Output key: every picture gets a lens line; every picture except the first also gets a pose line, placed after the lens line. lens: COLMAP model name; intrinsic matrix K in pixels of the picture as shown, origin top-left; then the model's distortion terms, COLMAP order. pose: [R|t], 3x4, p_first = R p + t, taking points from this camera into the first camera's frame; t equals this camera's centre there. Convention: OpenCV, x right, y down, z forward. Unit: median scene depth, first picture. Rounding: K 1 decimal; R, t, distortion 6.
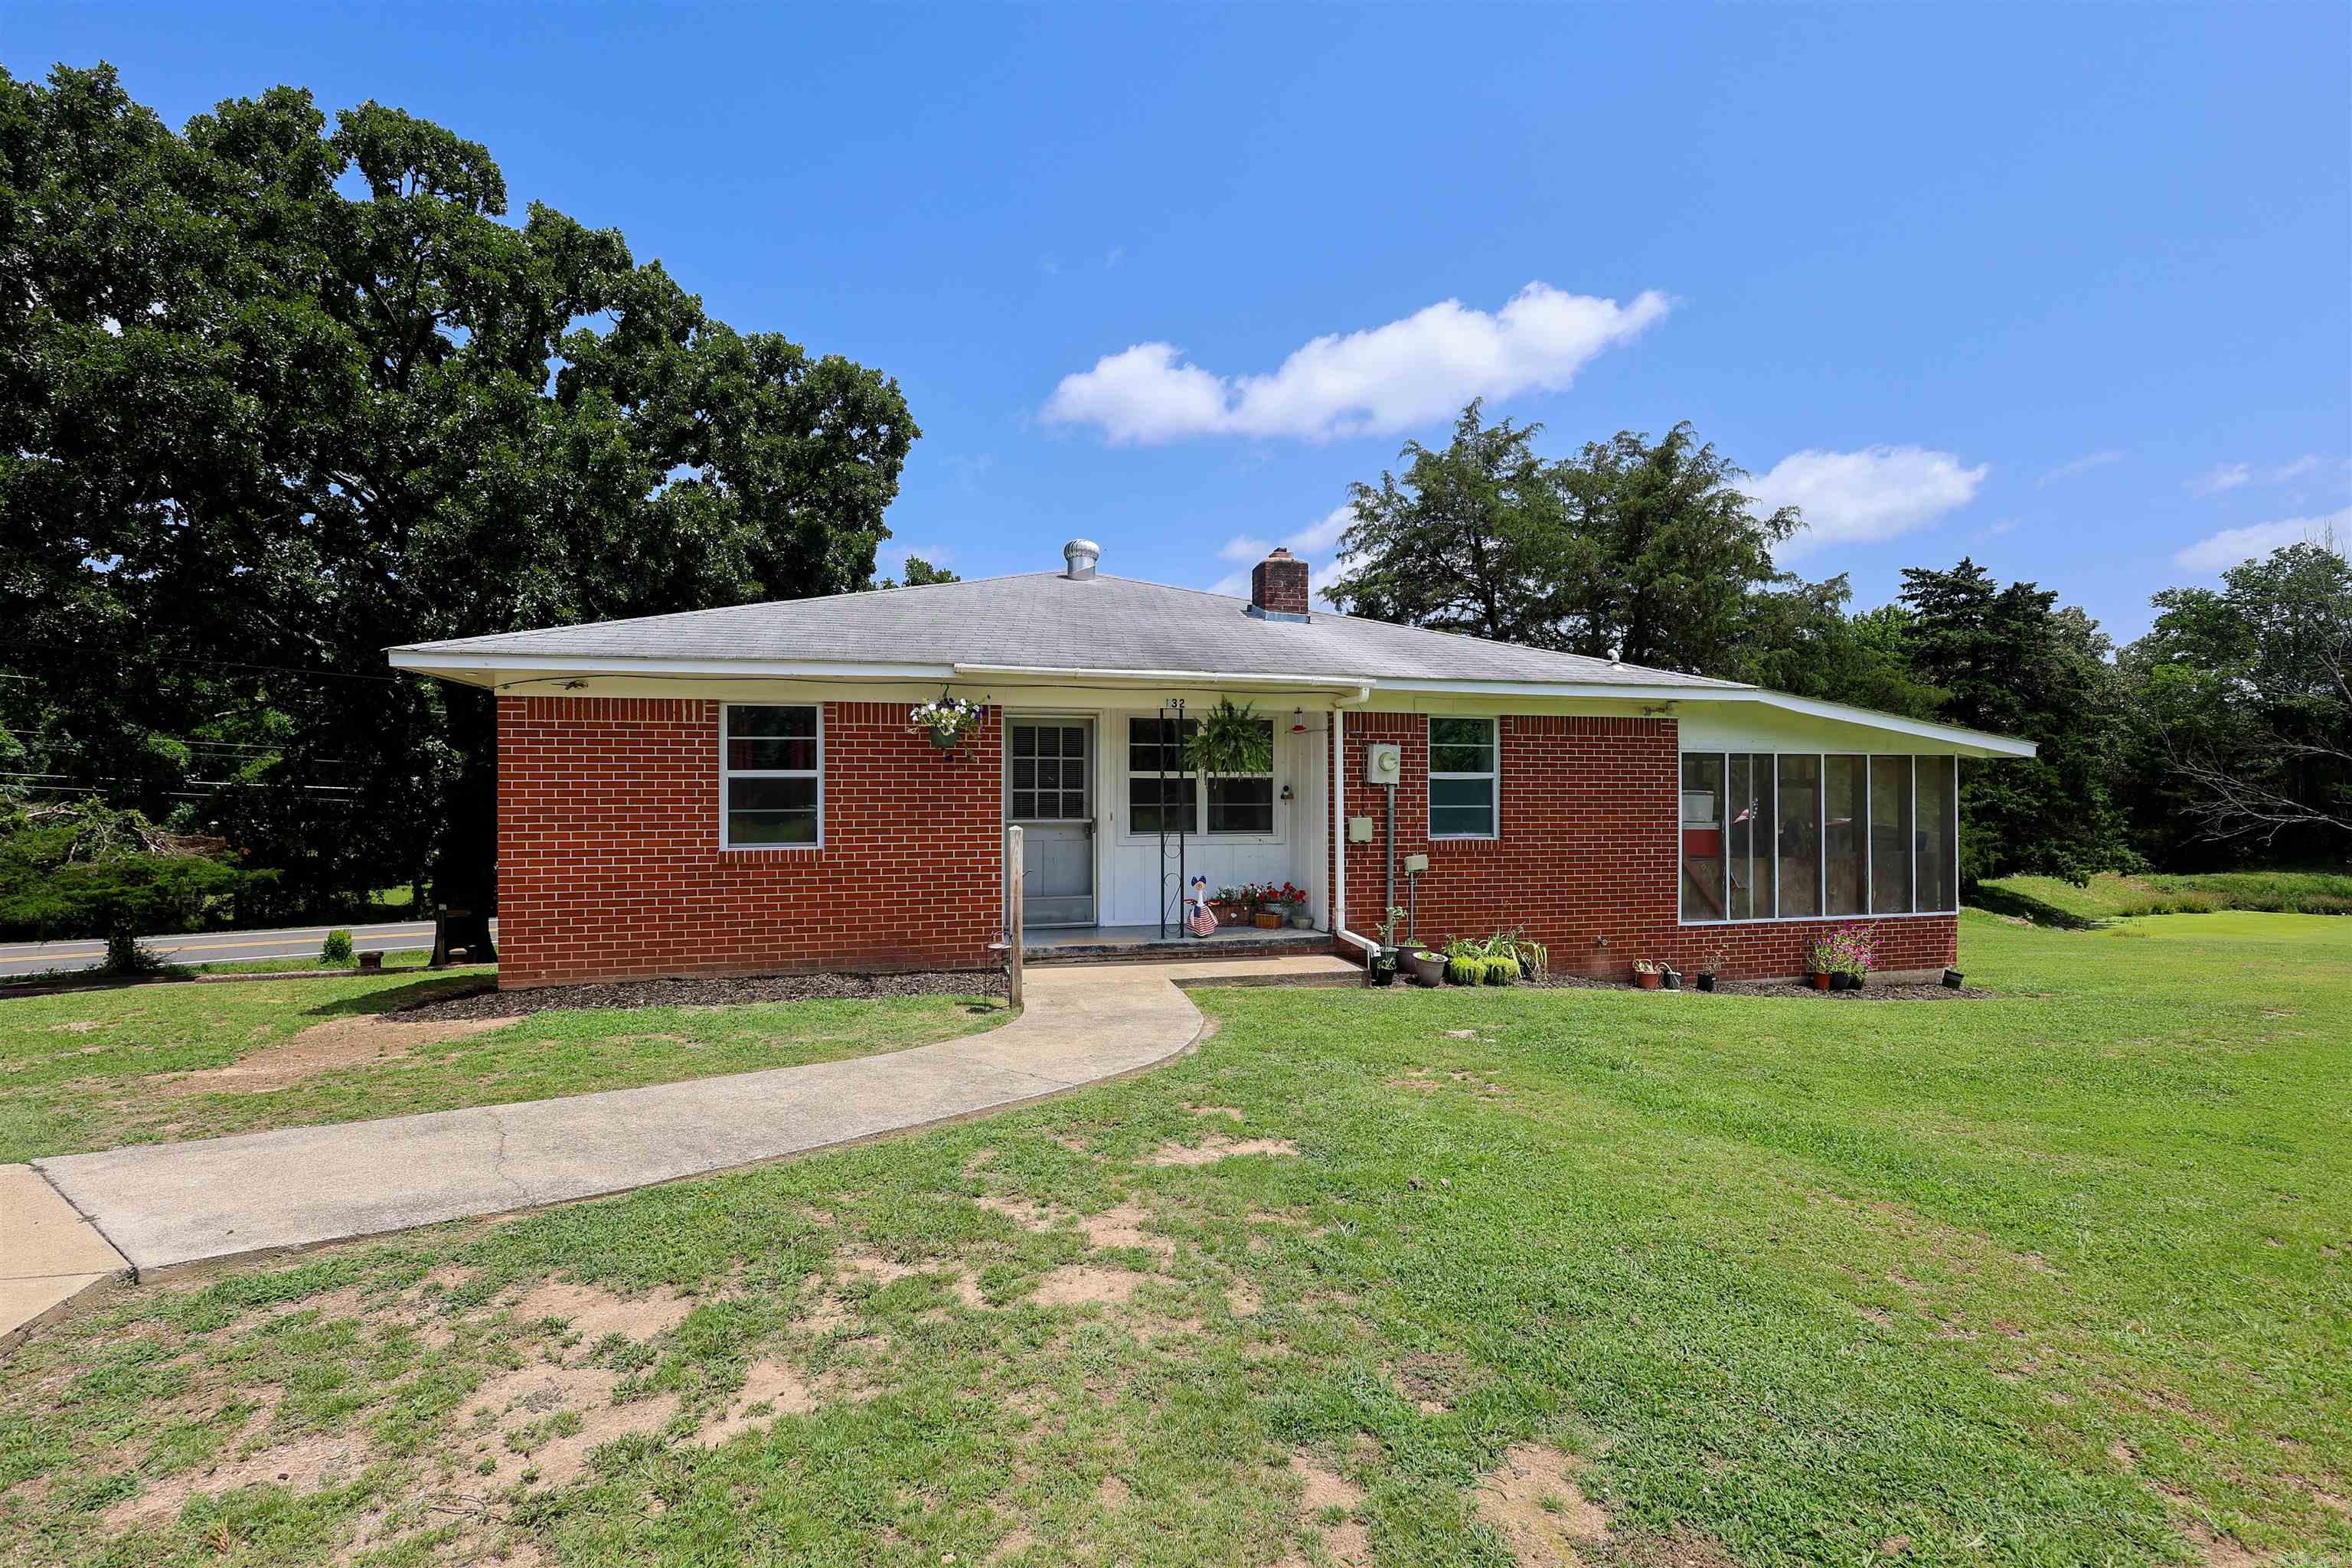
lens RADIAL K [[1077.8, 0, 1176.0], [0, 1077.8, 784.0], [0, 0, 1]] dist [0.000440, 0.001004]
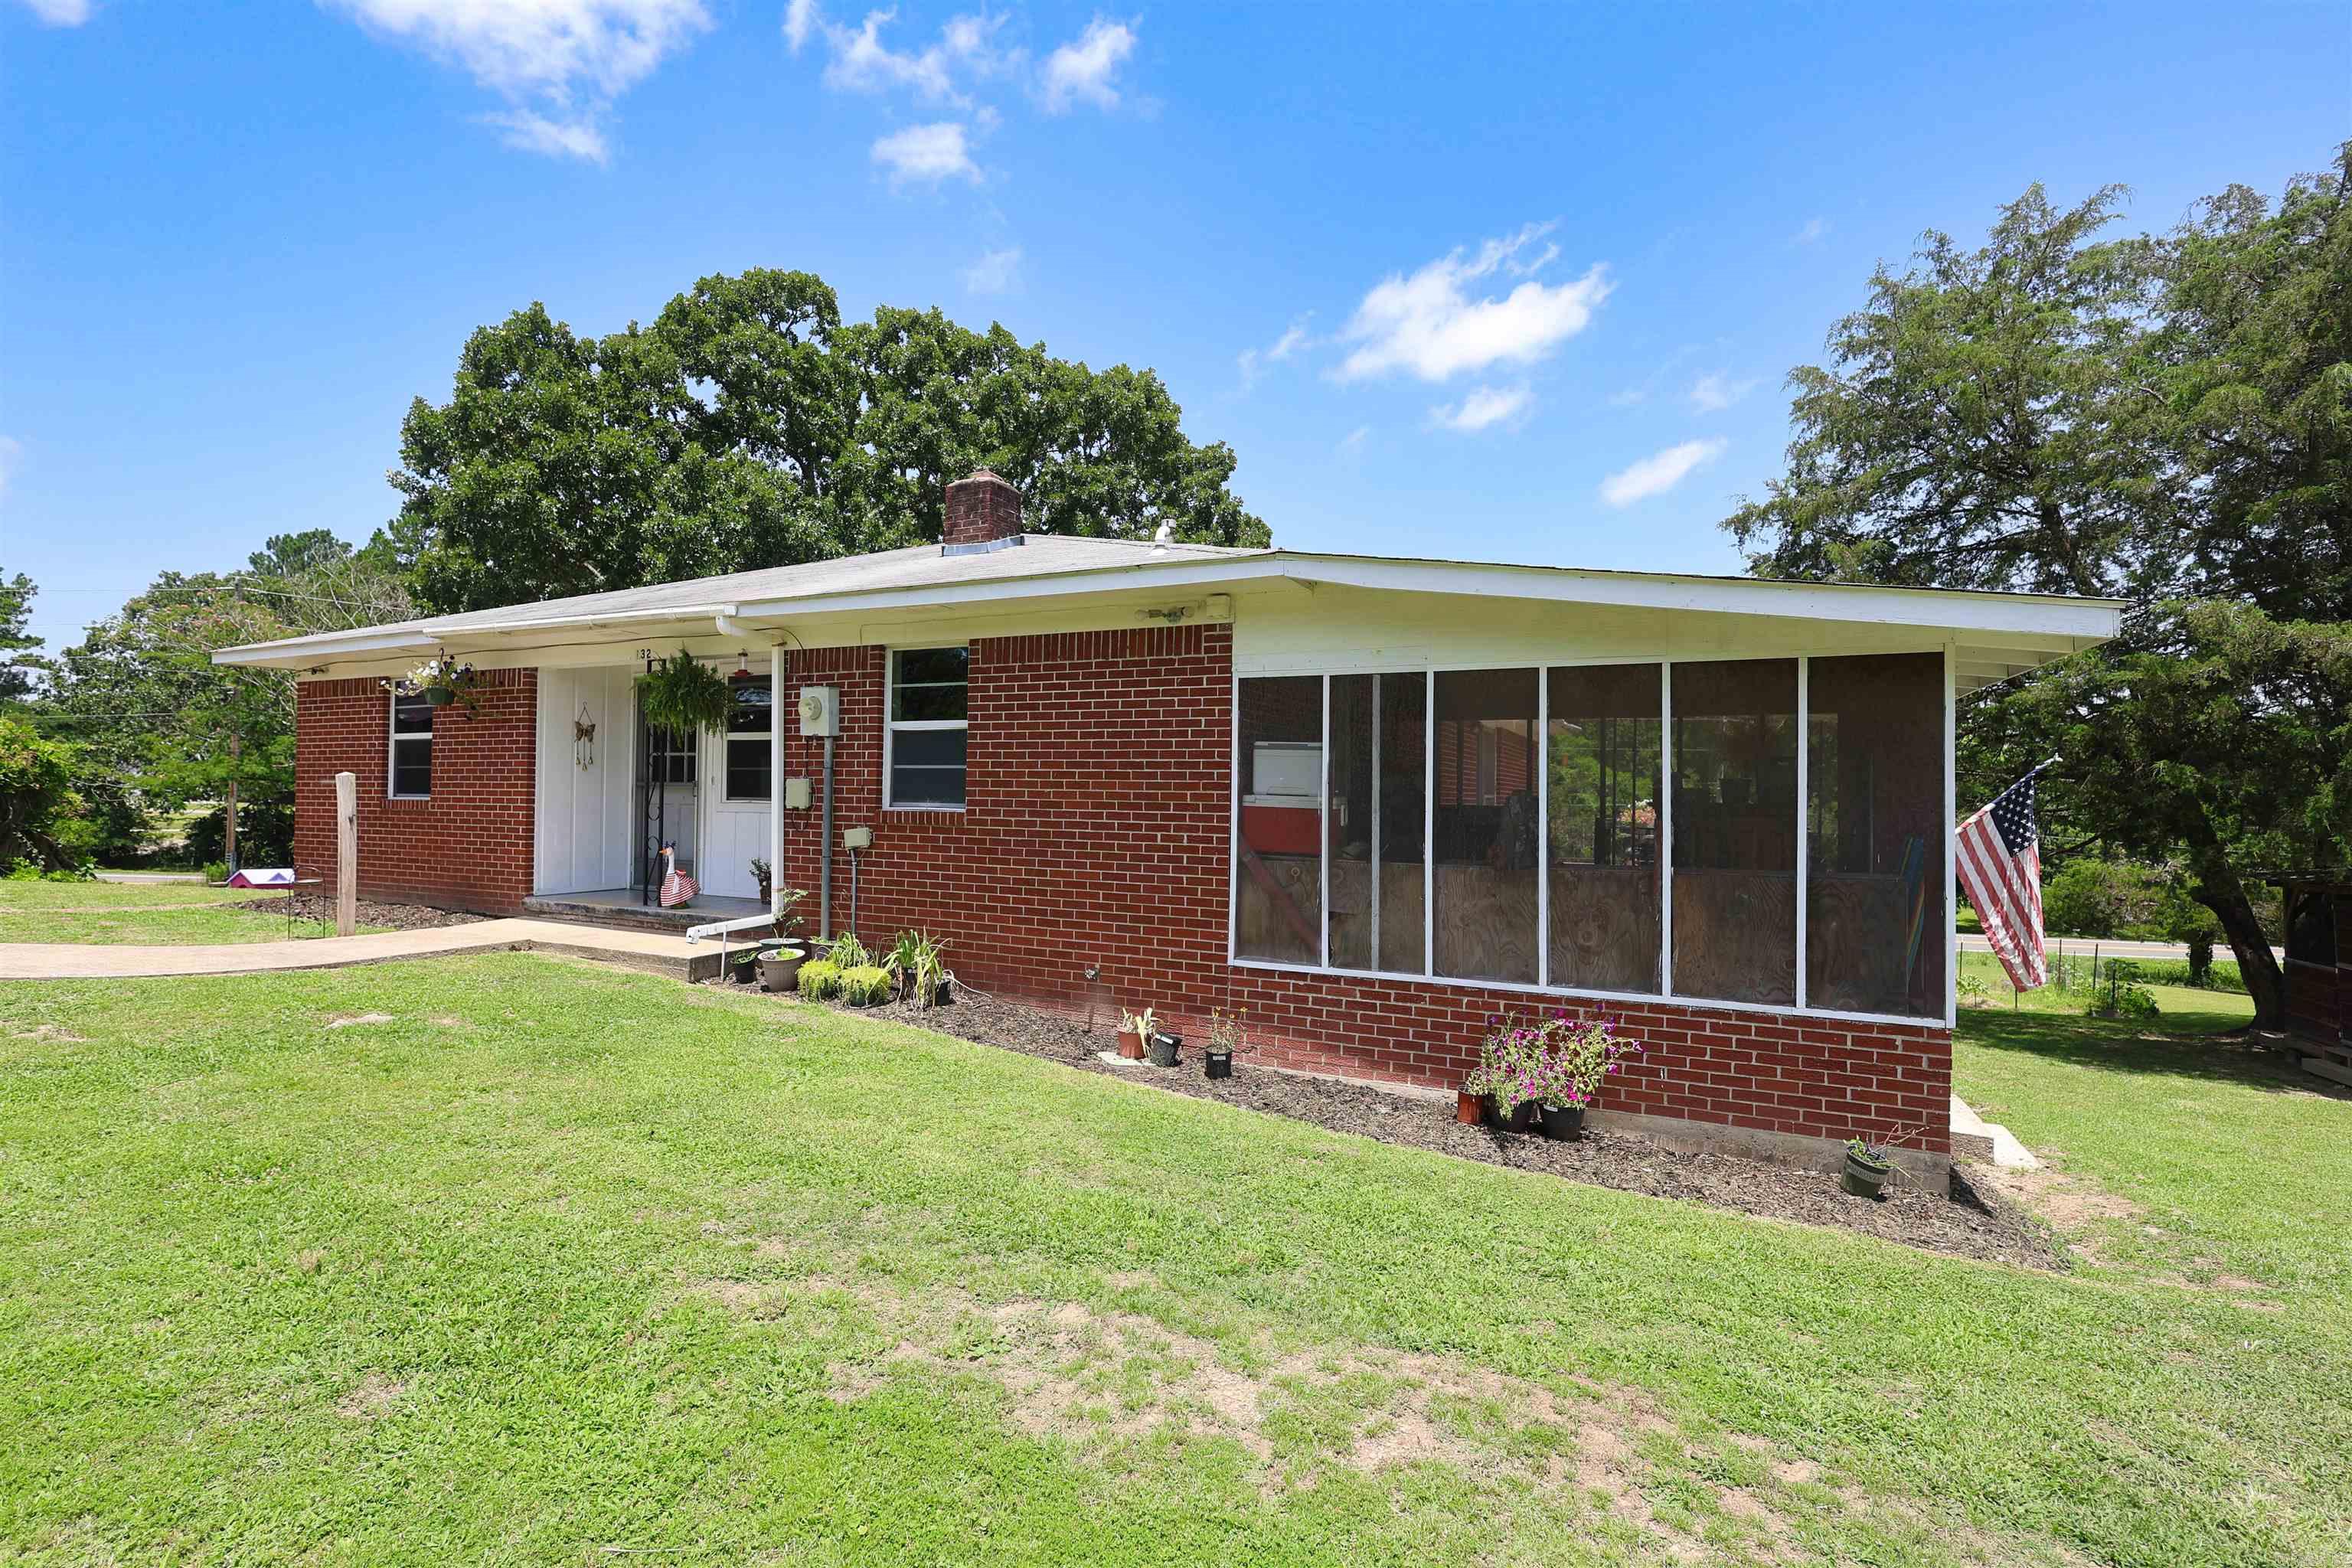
lens RADIAL K [[1077.8, 0, 1176.0], [0, 1077.8, 784.0], [0, 0, 1]] dist [0.000440, 0.001004]
pose [[0.752942, 0.002196, -0.658084, 0.878044], [-0.012765, 0.999855, -0.011268, 0.038848], [0.657963, 0.016885, 0.752861, 0.546931]]
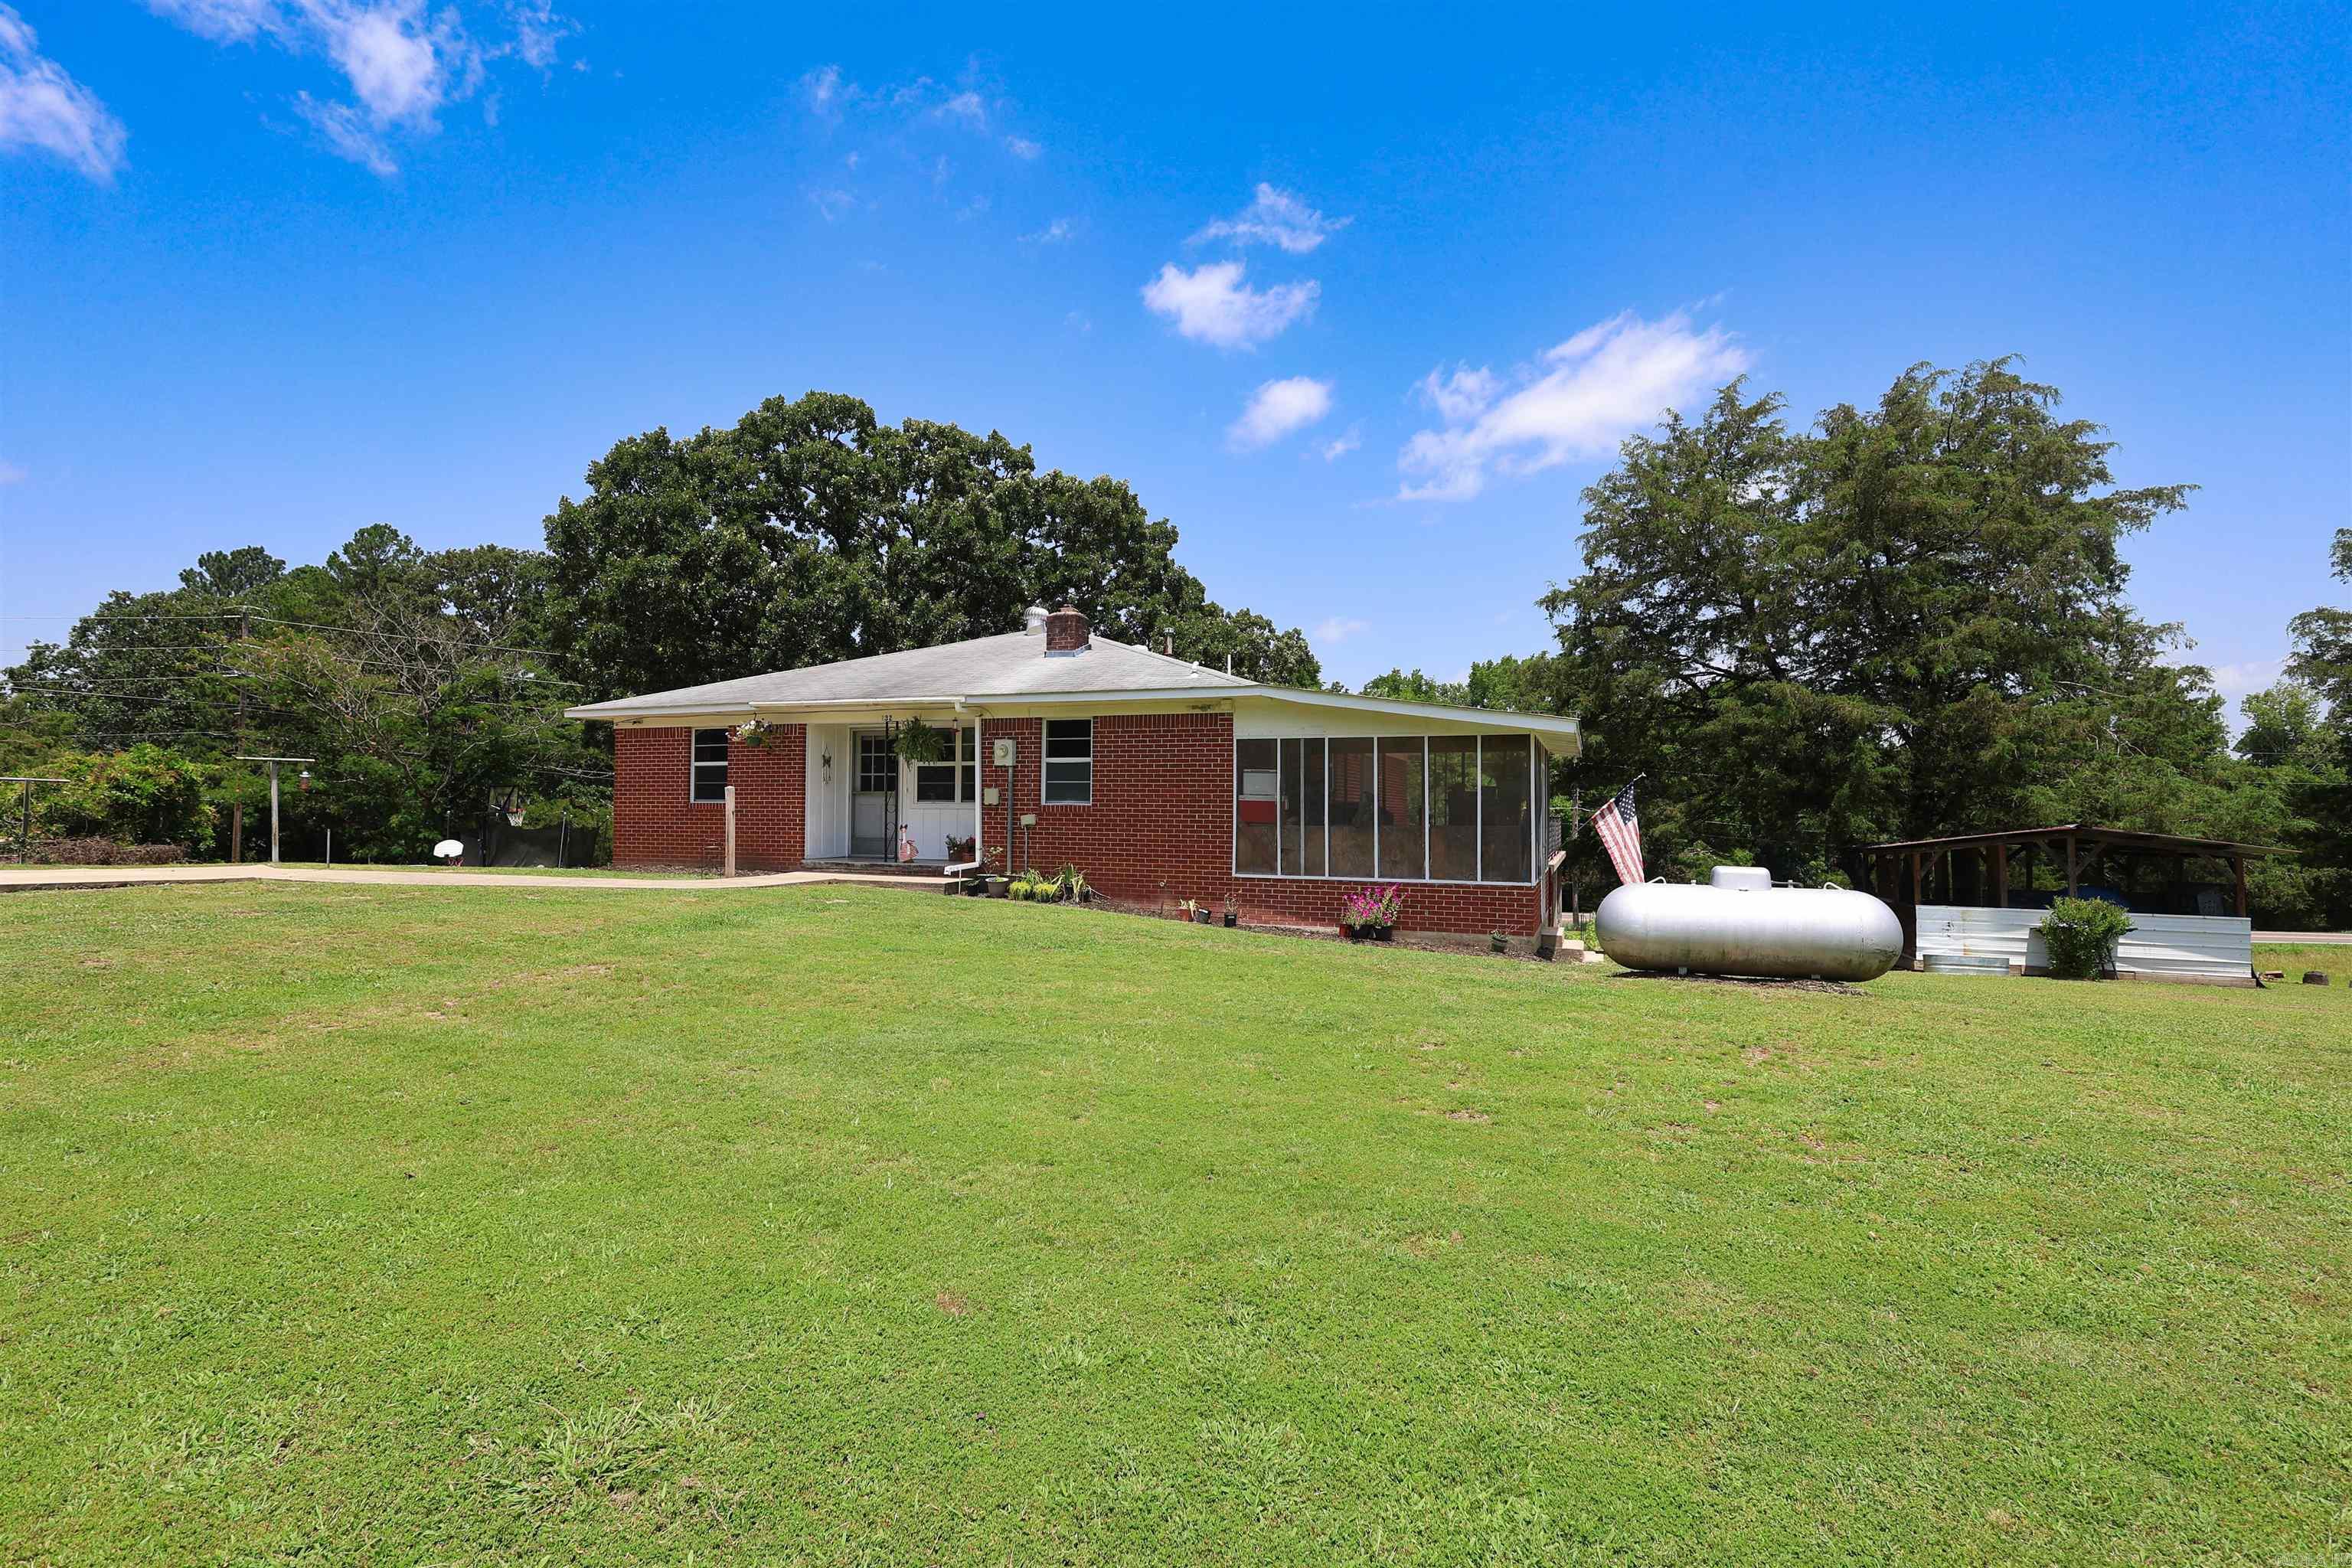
lens RADIAL K [[1107.5, 0, 1162.2], [0, 1107.5, 796.3], [0, 0, 1]] dist [0.002461, -0.000058]
pose [[0.800520, -0.000922, -0.599305, 1.228290], [-0.006376, 0.999929, -0.010055, 0.053310], [0.599272, 0.011871, 0.800457, -0.091507]]
